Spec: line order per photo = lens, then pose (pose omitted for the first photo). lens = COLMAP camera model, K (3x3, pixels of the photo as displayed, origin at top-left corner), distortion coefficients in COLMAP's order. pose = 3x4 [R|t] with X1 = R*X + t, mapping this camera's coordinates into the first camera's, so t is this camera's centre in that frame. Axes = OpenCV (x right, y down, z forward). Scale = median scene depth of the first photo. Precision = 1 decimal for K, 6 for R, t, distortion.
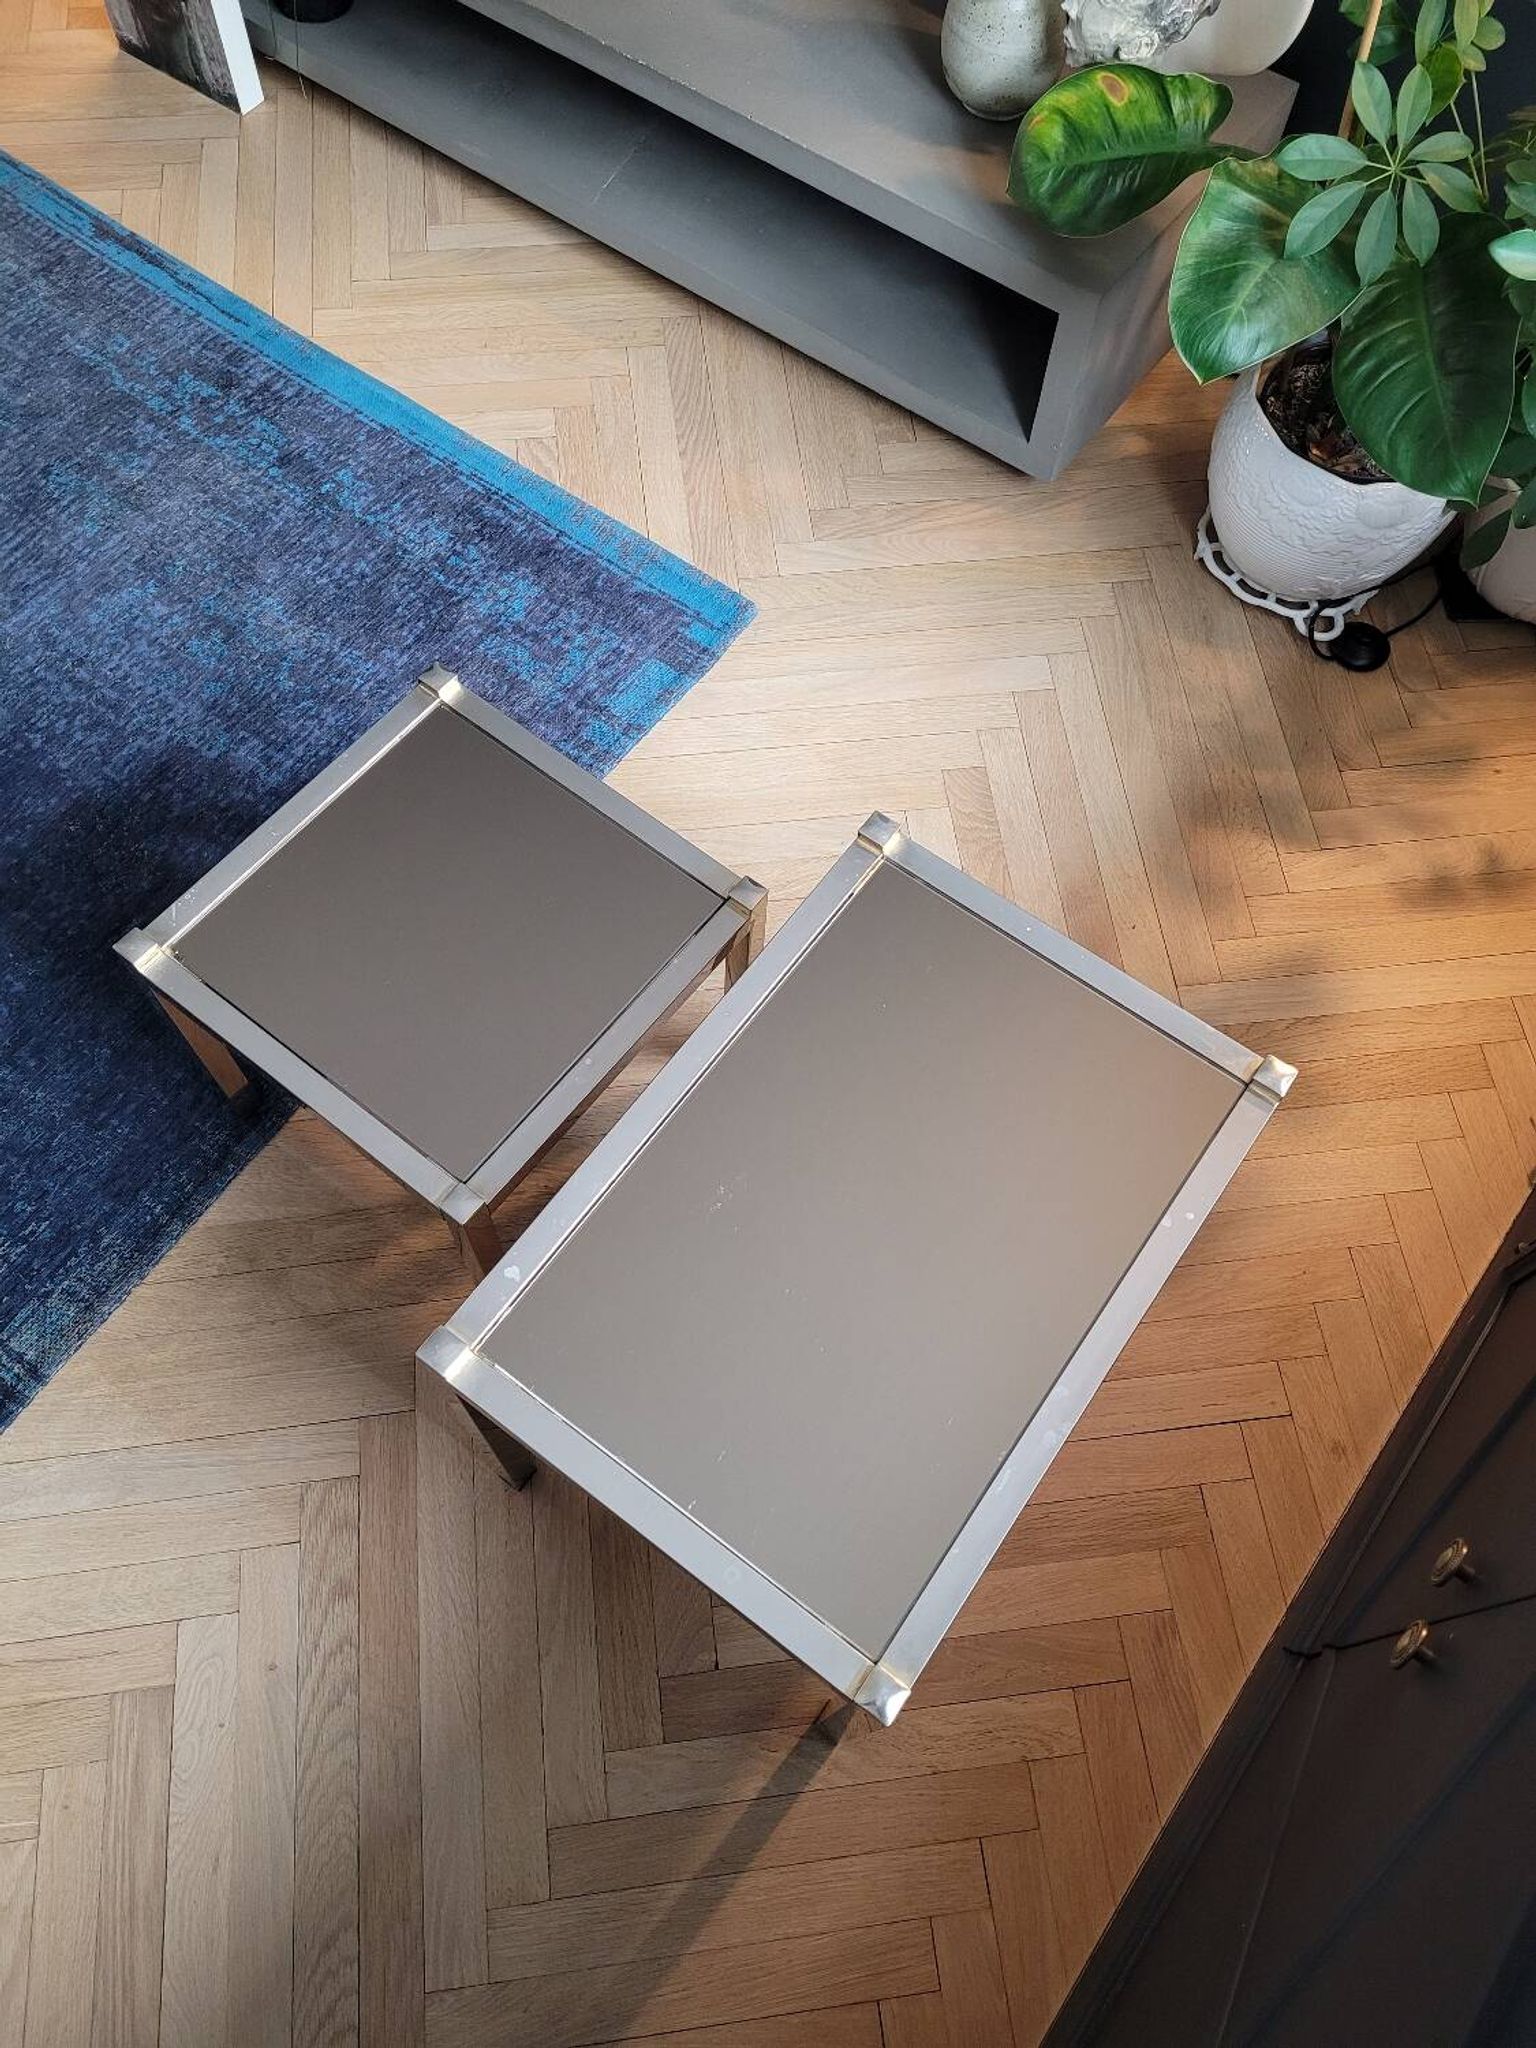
lens RADIAL K [[1538.5, 0, 776.8], [0, 1538.5, 1020.8], [0, 0, 1]] dist [0.055695, -0.041923]
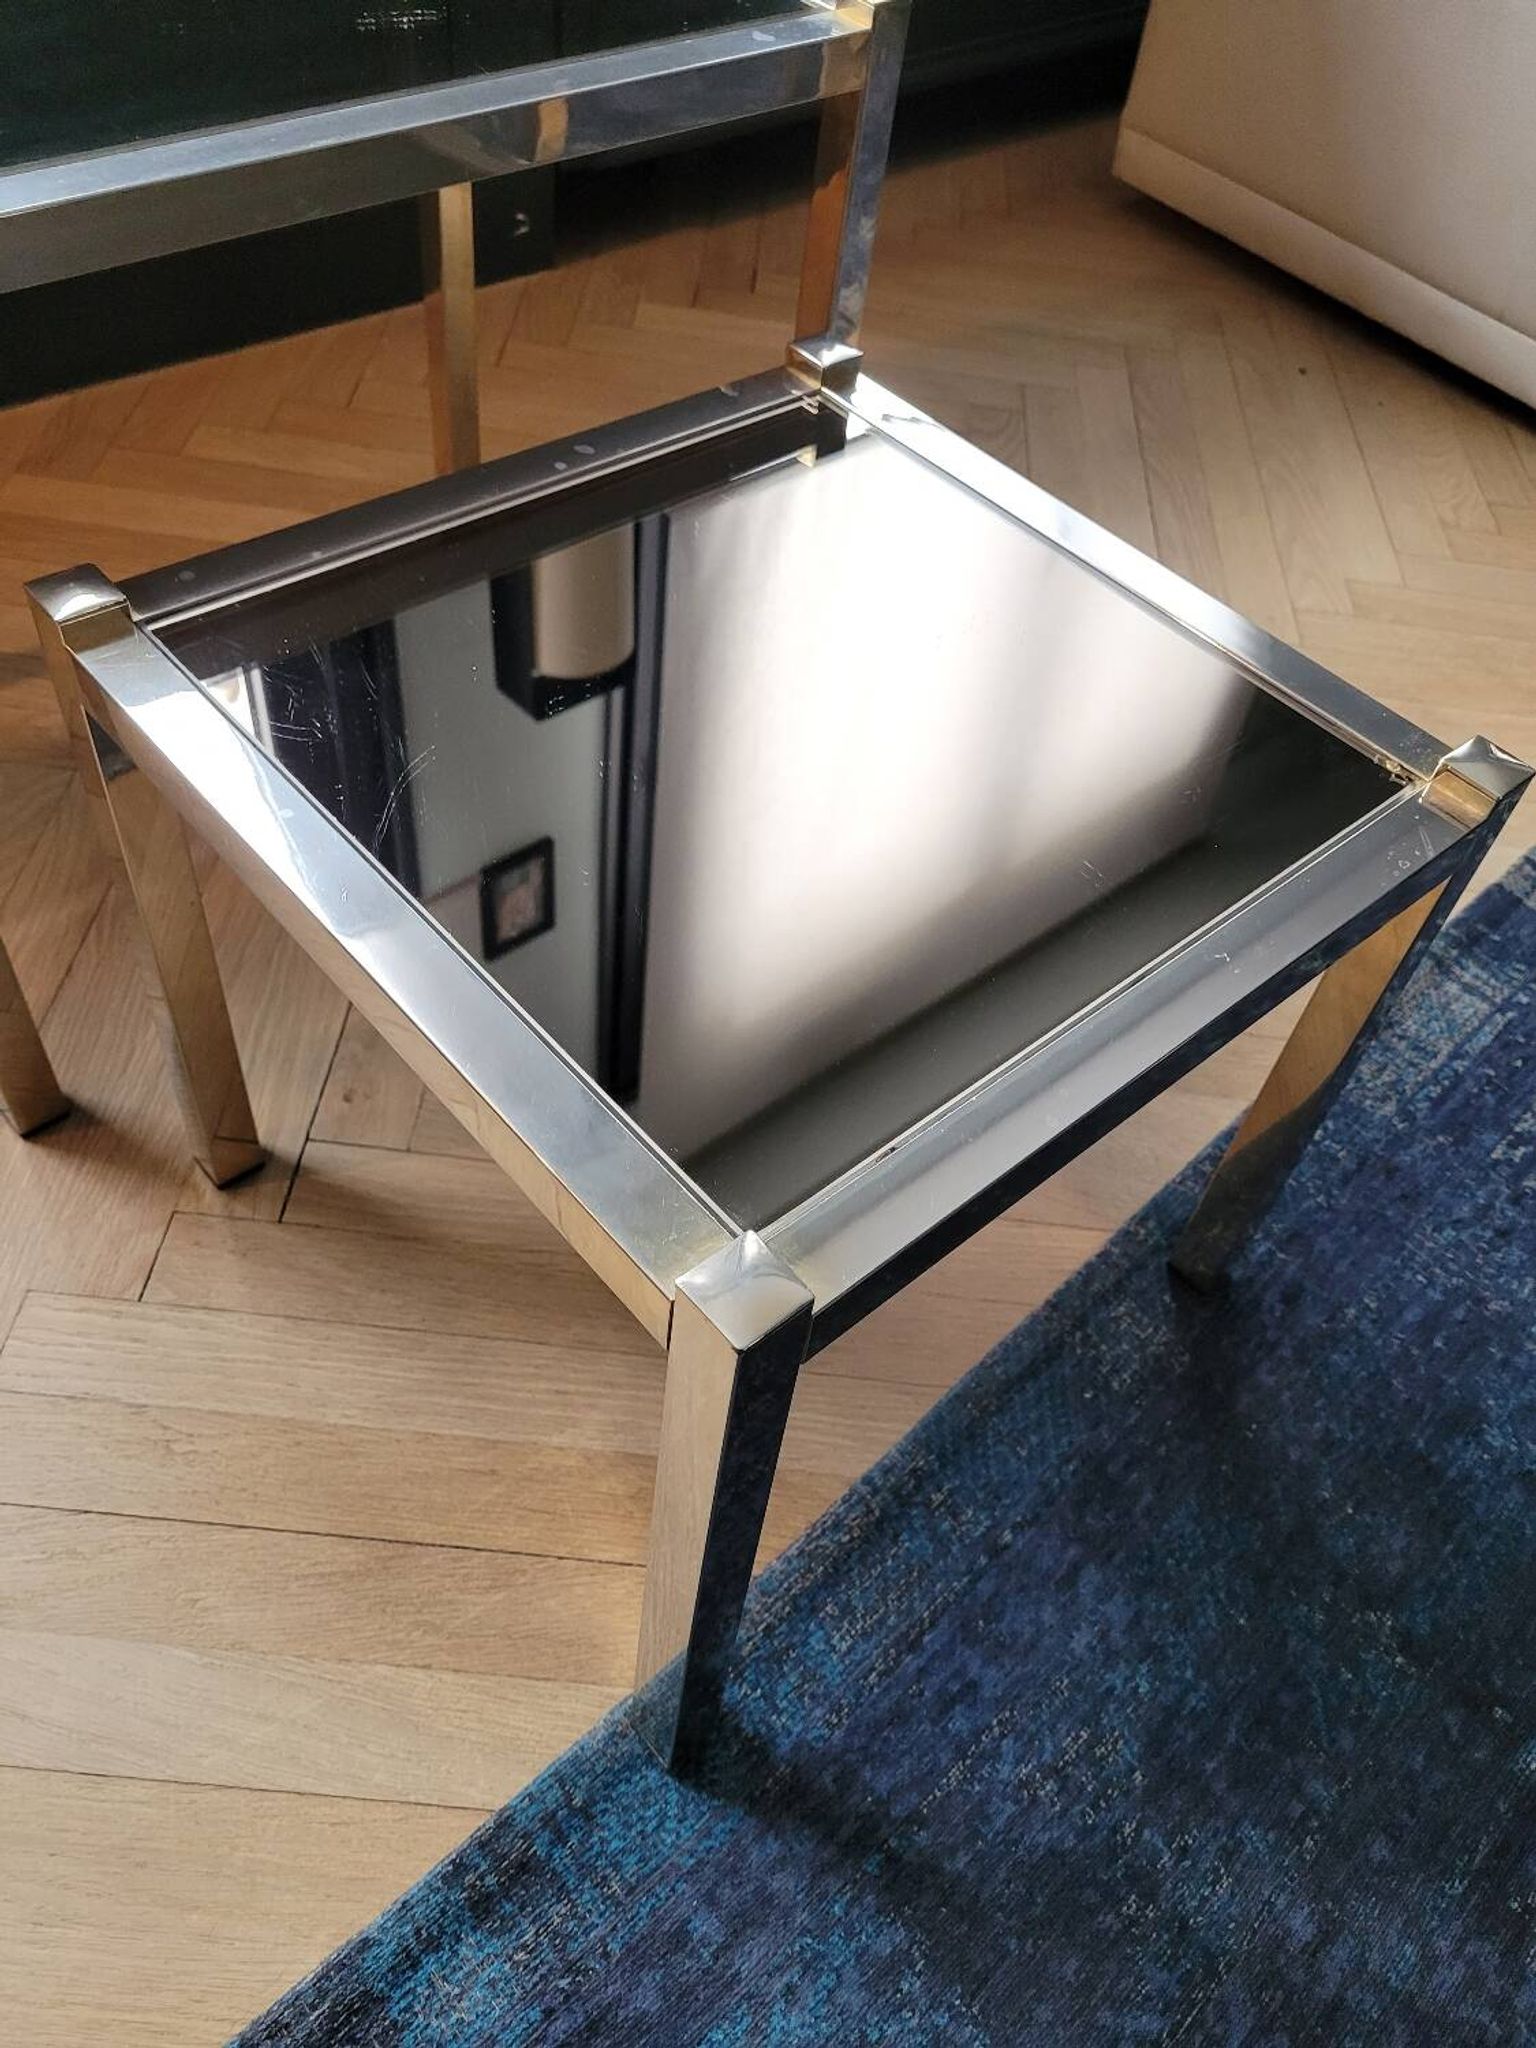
lens RADIAL K [[1571.5, 0, 787.7], [0, 1571.5, 1035.0], [0, 0, 1]] dist [0.042085, -0.043858]
pose [[-0.970869, -0.239552, 0.005379, -0.194912], [0.097811, -0.375719, 0.921558, -0.416741], [-0.218740, 0.895238, 0.388204, 0.758958]]
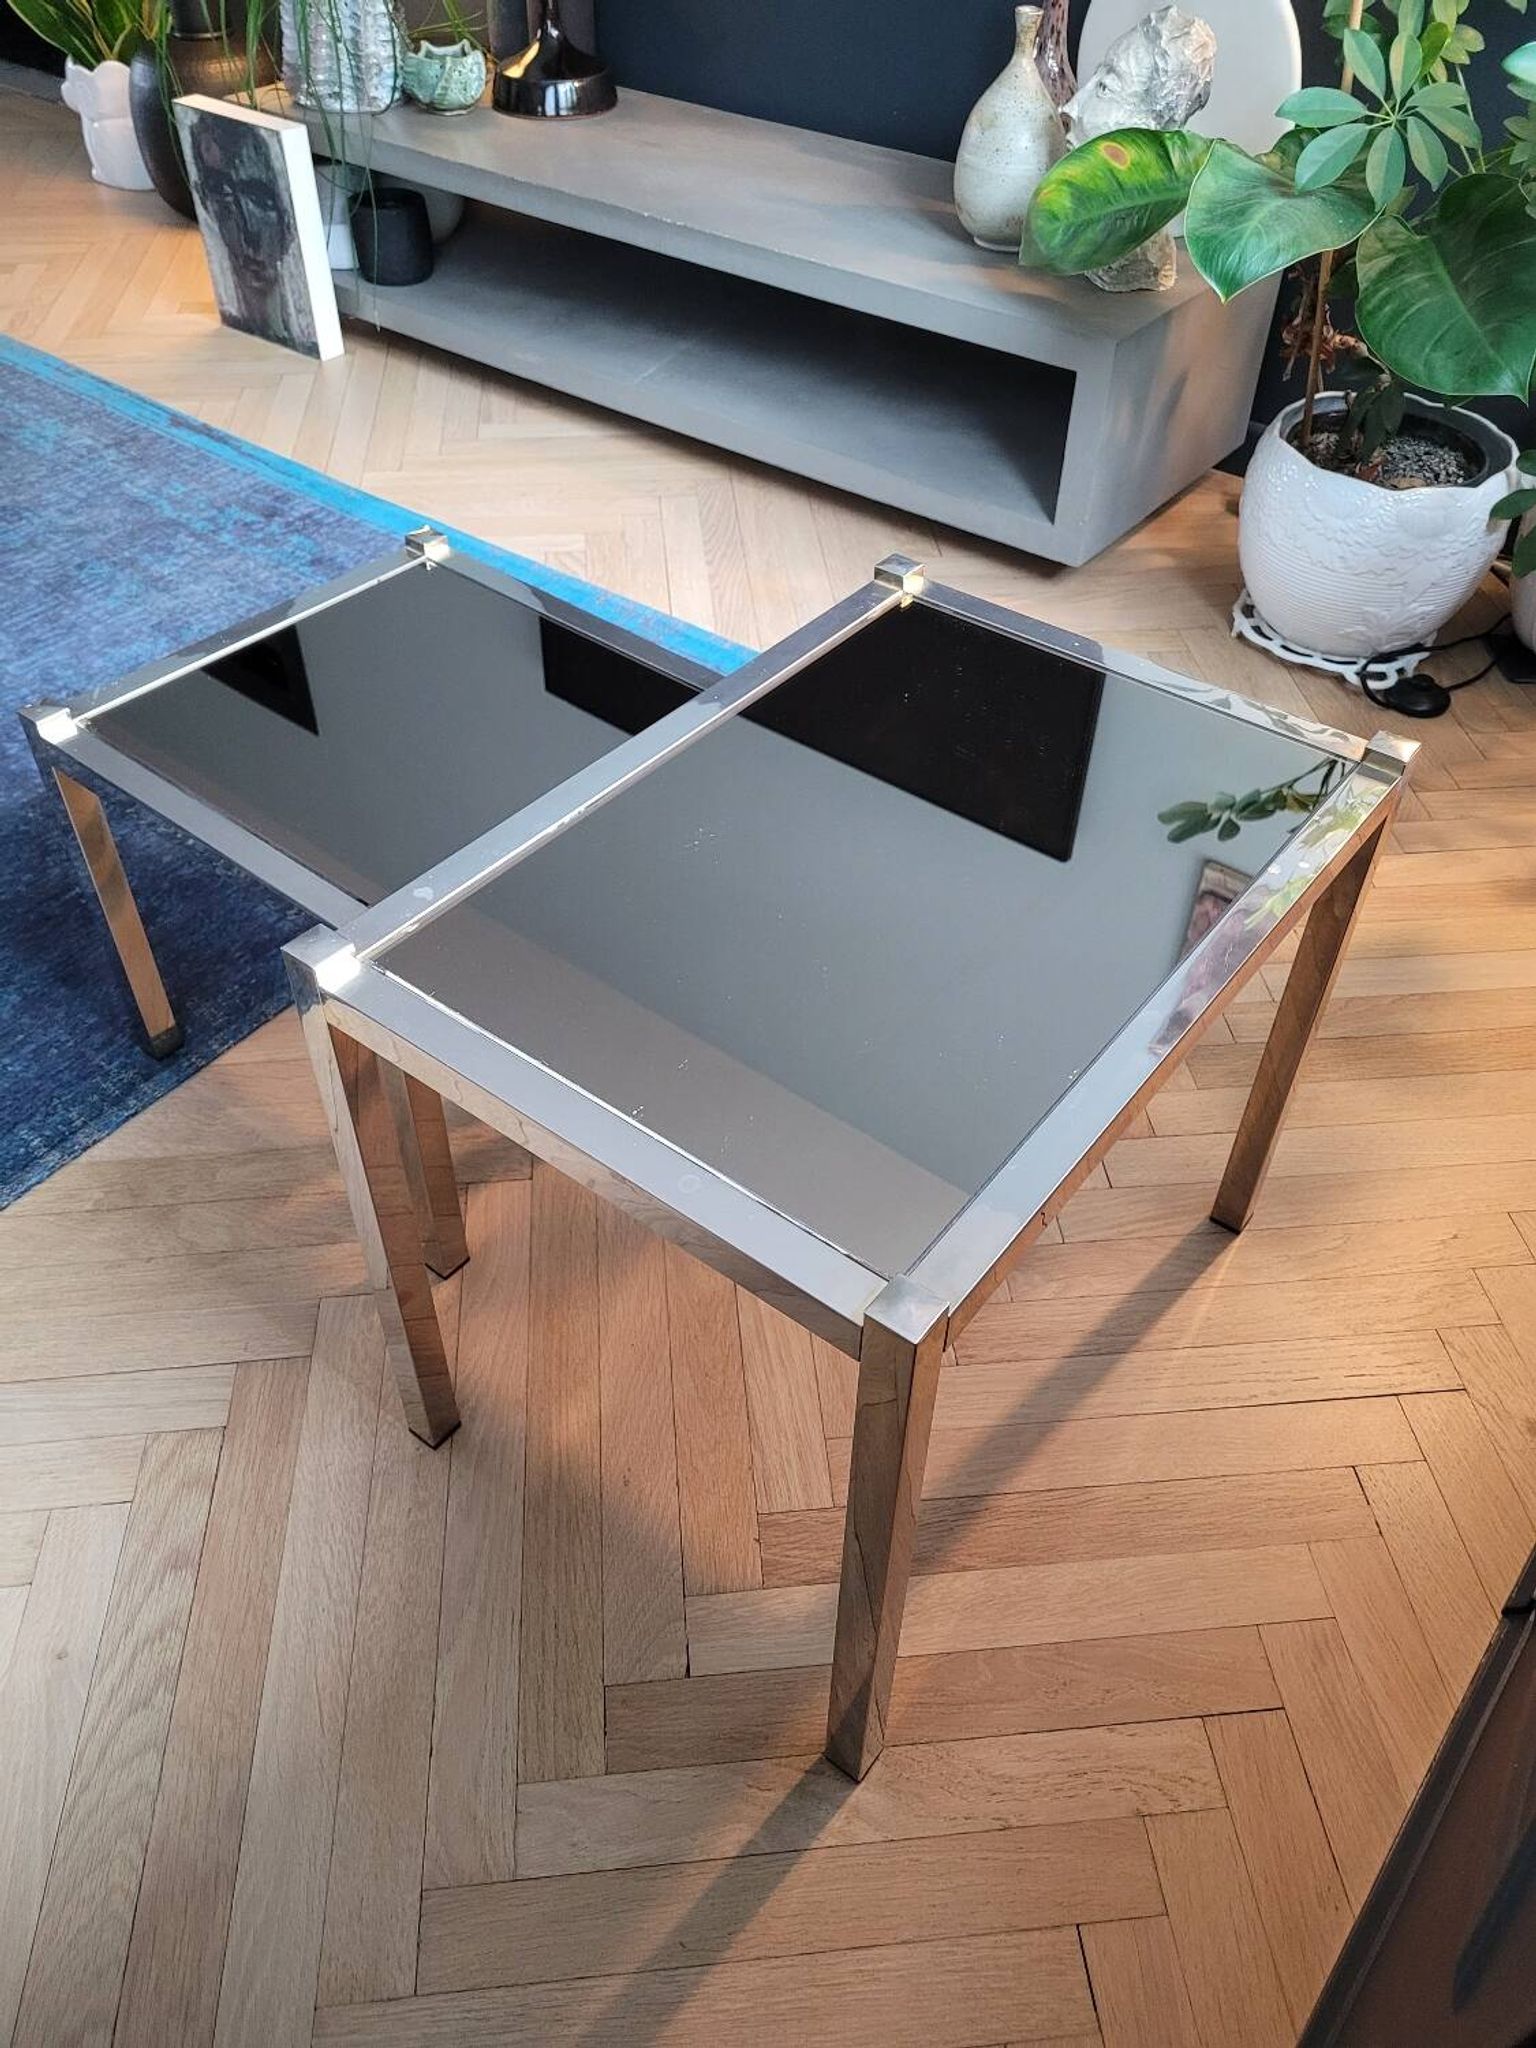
lens RADIAL K [[1540.1, 0, 778.7], [0, 1540.1, 1013.8], [0, 0, 1]] dist [0.048564, -0.044322]
pose [[0.999536, 0.002493, -0.030373, 0.019928], [-0.012946, 0.936989, -0.349119, 0.331146], [0.027589, 0.349350, 0.936586, 0.208136]]
